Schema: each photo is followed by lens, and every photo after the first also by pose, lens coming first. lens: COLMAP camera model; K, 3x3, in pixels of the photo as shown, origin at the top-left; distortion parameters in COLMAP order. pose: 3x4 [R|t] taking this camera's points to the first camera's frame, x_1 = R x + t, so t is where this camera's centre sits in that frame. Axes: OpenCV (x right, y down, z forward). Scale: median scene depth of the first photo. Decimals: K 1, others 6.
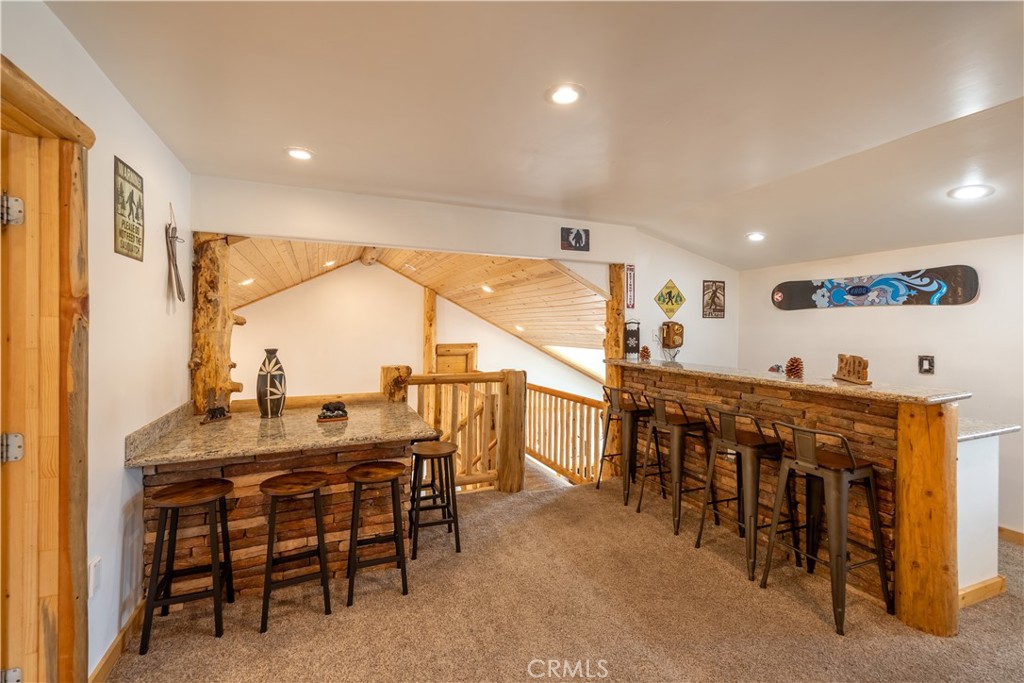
lens RADIAL K [[413.2, 0, 484.7], [0, 413.2, 326.4], [0, 0, 1]] dist [-0.000268, 0.000016]
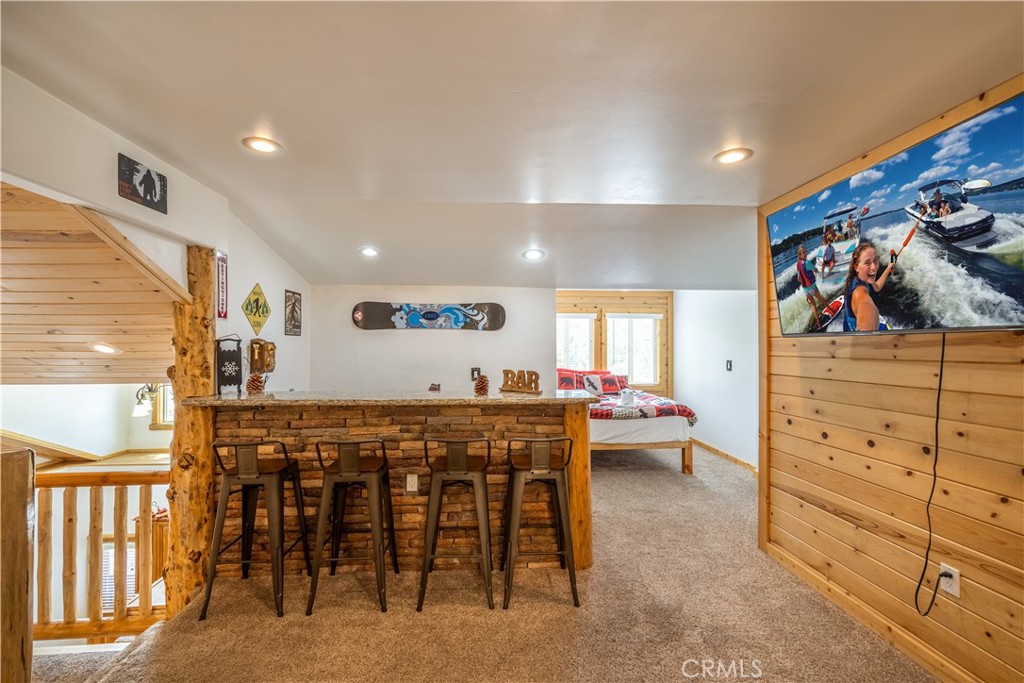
lens RADIAL K [[421.4, 0, 512.0], [0, 421.4, 341.5], [0, 0, 1]] dist [-0.000147, -0.000073]
pose [[0.301461, 0.010386, 0.953422, -0.163060], [-0.003363, 0.999946, -0.009830, -0.000825], [-0.953473, -0.000243, 0.301480, 0.372140]]
